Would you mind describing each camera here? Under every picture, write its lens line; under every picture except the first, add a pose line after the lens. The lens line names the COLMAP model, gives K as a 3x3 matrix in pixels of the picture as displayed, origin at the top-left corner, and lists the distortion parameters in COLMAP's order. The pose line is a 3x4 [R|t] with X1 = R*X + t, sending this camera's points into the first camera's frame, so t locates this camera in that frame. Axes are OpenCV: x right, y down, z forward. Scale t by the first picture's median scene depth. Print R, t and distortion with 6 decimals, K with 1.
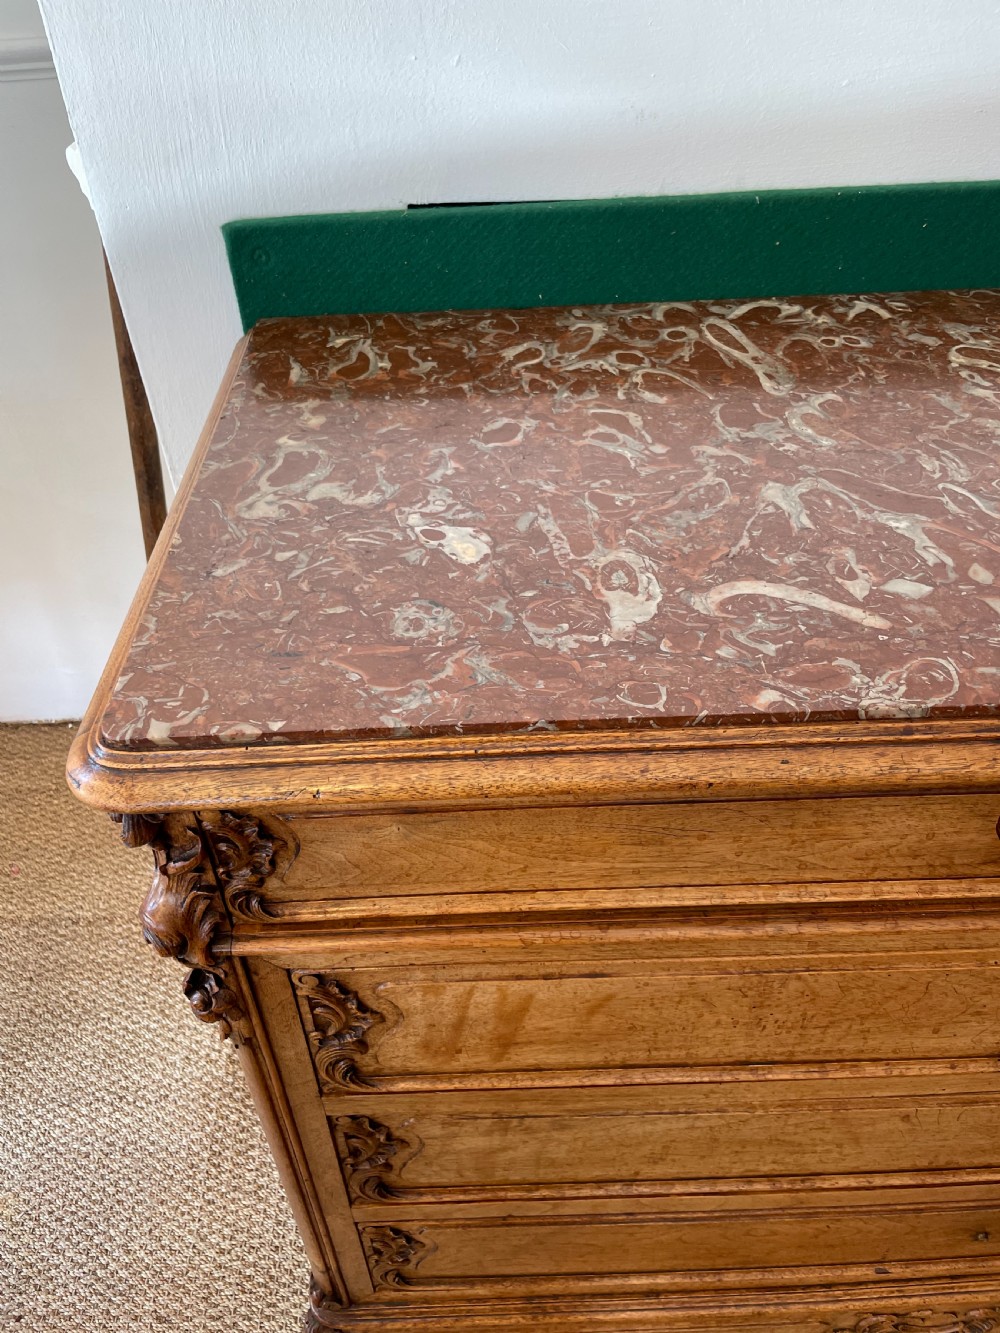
lens RADIAL K [[1024.0, 0, 493.7], [0, 1024.0, 665.4], [0, 0, 1]] dist [0.079341, -0.123861]
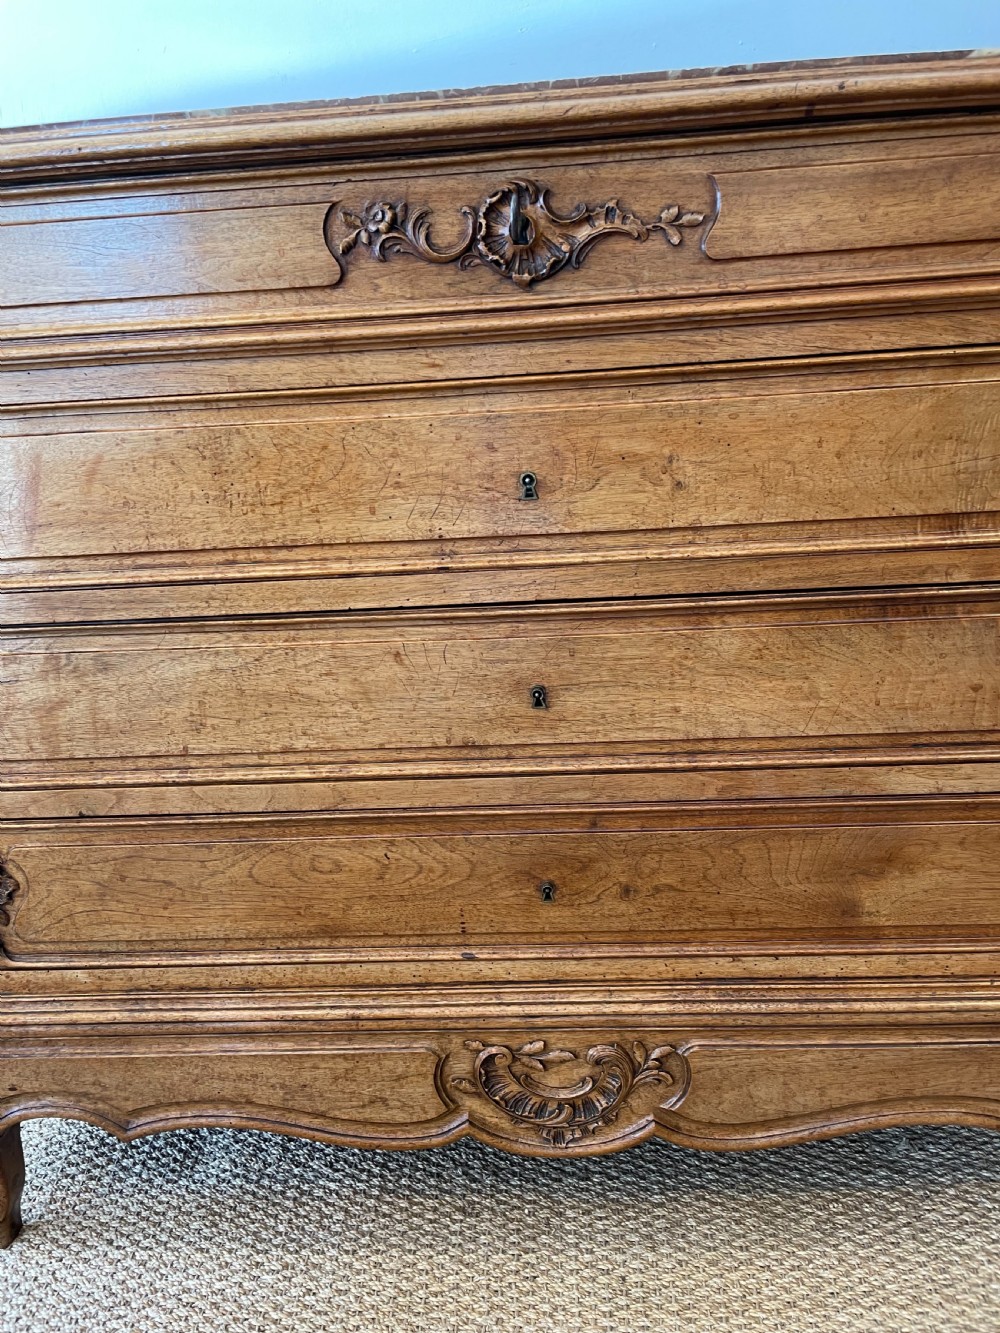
lens RADIAL K [[1016.0, 0, 484.8], [0, 1016.0, 656.7], [0, 0, 1]] dist [0.080812, -0.124015]
pose [[0.995856, -0.006308, -0.090728, 0.640832], [-0.030307, 0.917556, -0.396449, 0.946049], [0.085749, 0.397556, 0.913562, -0.019530]]
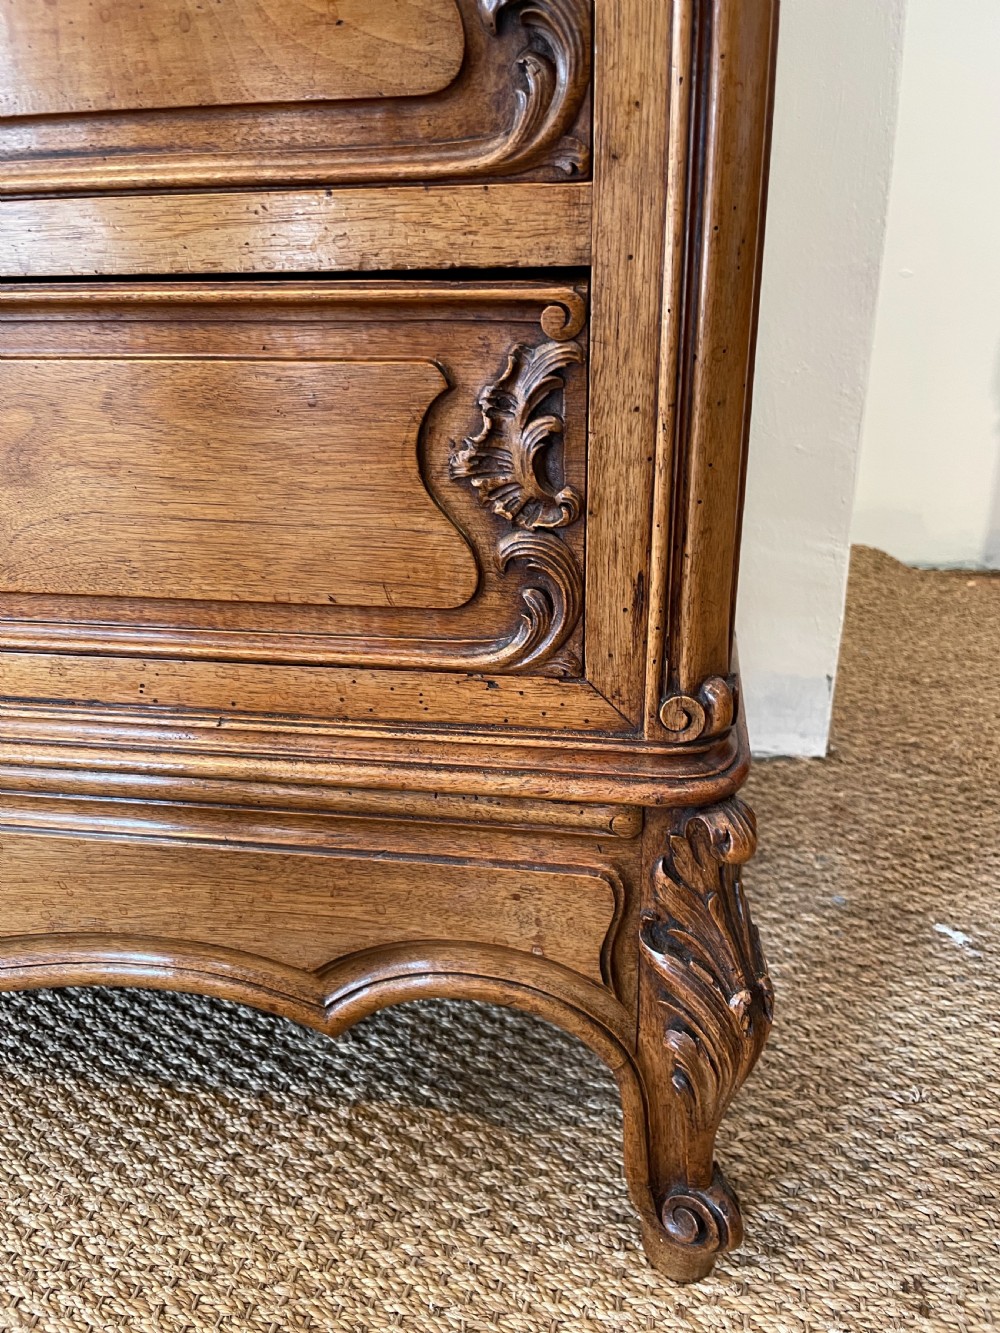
lens RADIAL K [[1023.9, 0, 493.3], [0, 1023.9, 675.3], [0, 0, 1]] dist [0.072761, -0.113751]
pose [[0.979964, 0.085700, -0.179793, 1.418849], [-0.132389, 0.954693, -0.266523, 0.909993], [0.148806, 0.284985, 0.946911, 0.777427]]
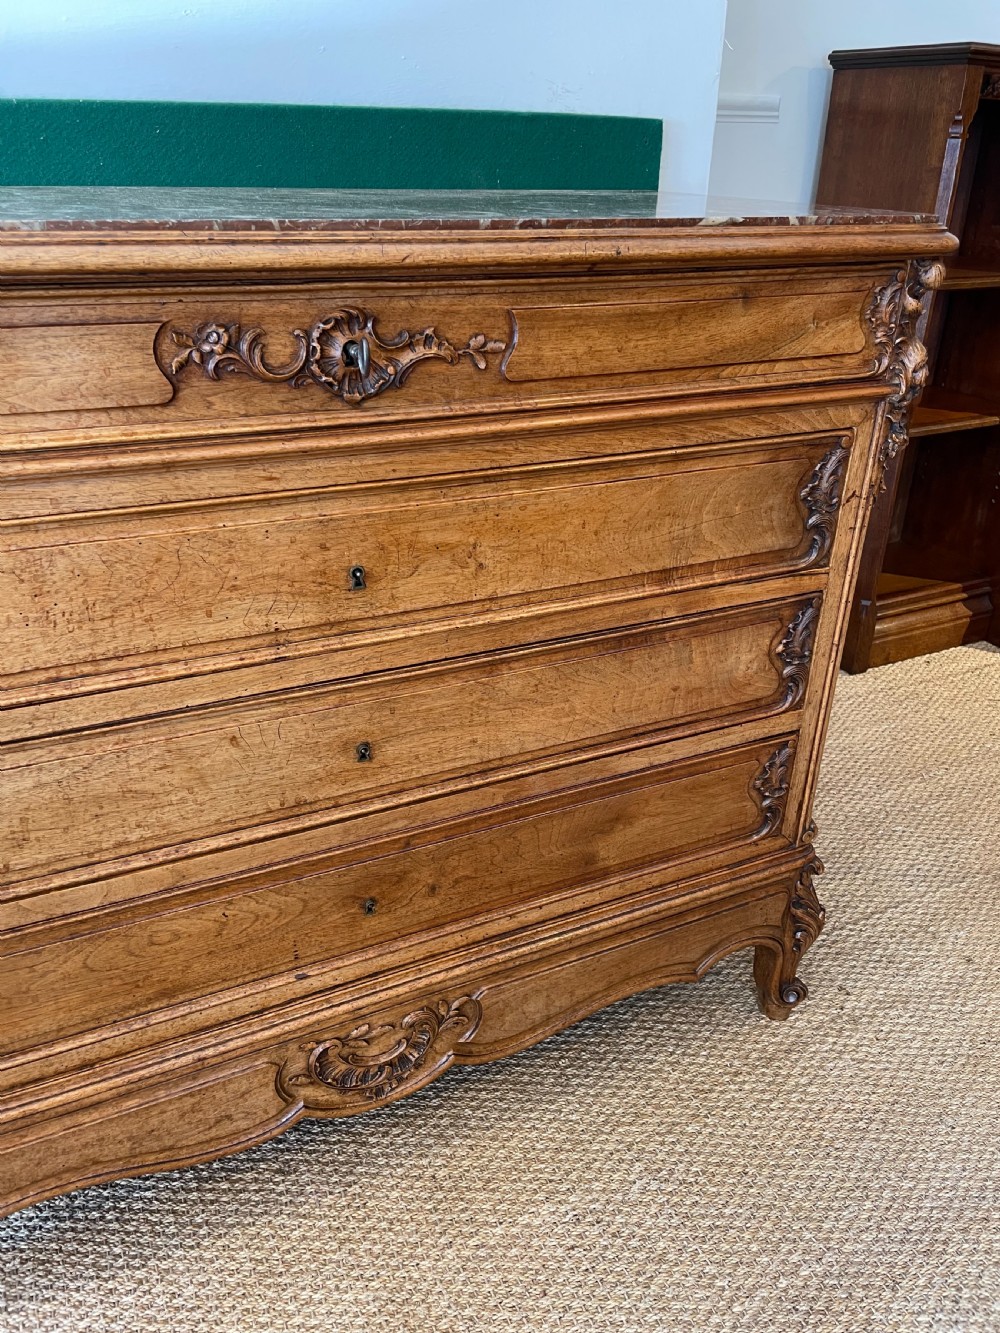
lens RADIAL K [[1017.6, 0, 496.1], [0, 1017.6, 662.8], [0, 0, 1]] dist [0.077796, -0.114093]
pose [[0.912264, -0.137040, 0.385998, 0.248532], [0.223130, 0.956538, -0.187746, 0.687961], [-0.343492, 0.257402, 0.903193, -0.203436]]
